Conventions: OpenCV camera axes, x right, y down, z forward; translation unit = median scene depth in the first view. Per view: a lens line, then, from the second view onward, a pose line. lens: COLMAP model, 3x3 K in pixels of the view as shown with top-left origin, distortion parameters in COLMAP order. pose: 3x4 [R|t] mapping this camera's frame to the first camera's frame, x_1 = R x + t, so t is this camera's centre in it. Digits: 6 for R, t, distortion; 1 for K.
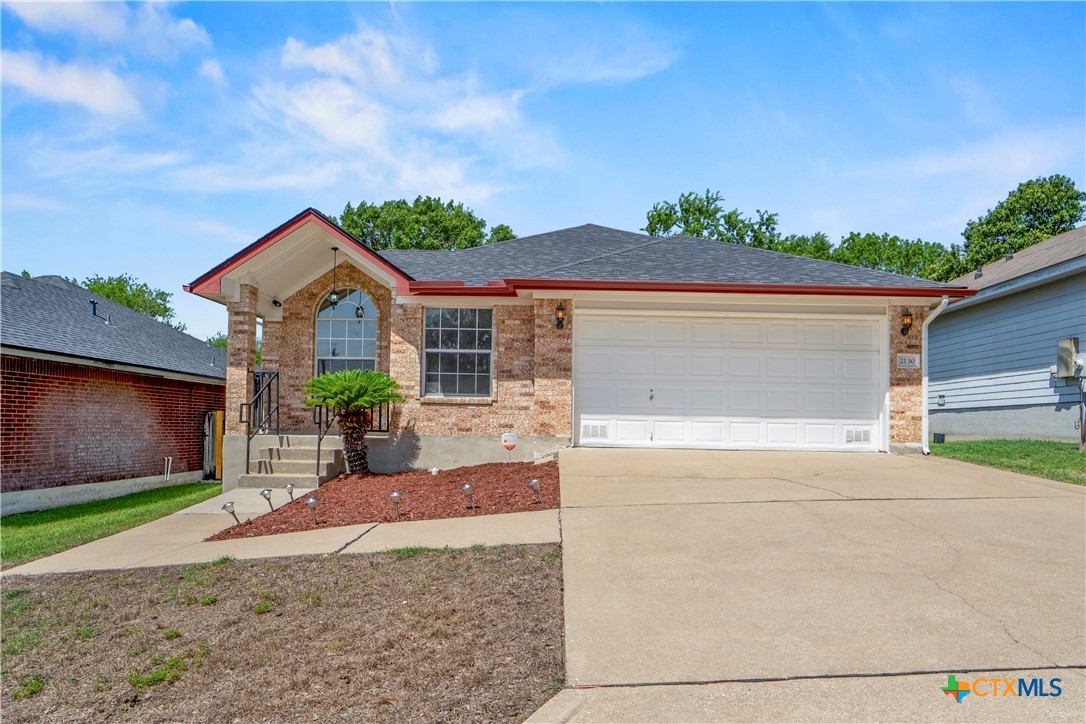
lens RADIAL K [[691.3, 0, 543.2], [0, 691.3, 361.8], [0, 0, 1]] dist [-0.017708, -0.004856]
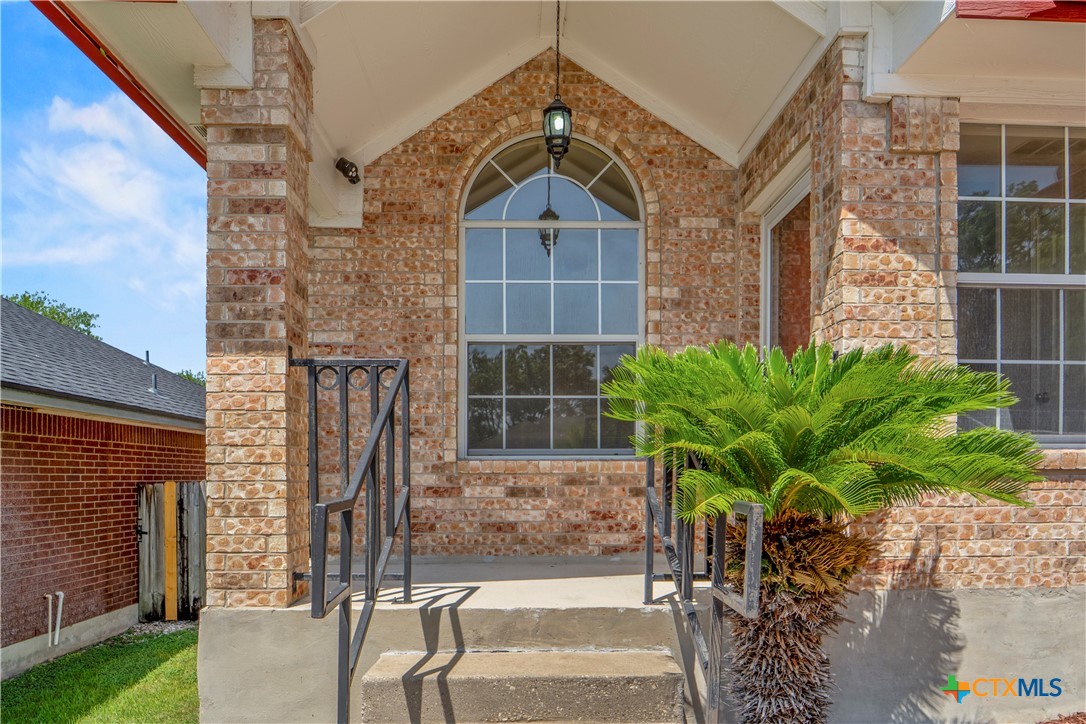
lens RADIAL K [[691.3, 0, 537.0], [0, 691.3, 426.1], [0, 0, 1]] dist [-0.017708, -0.004856]
pose [[0.998193, -0.014171, 0.058400, -0.315123], [0.012606, 0.999554, 0.027077, 0.029139], [-0.058758, -0.026291, 0.997926, 0.659573]]
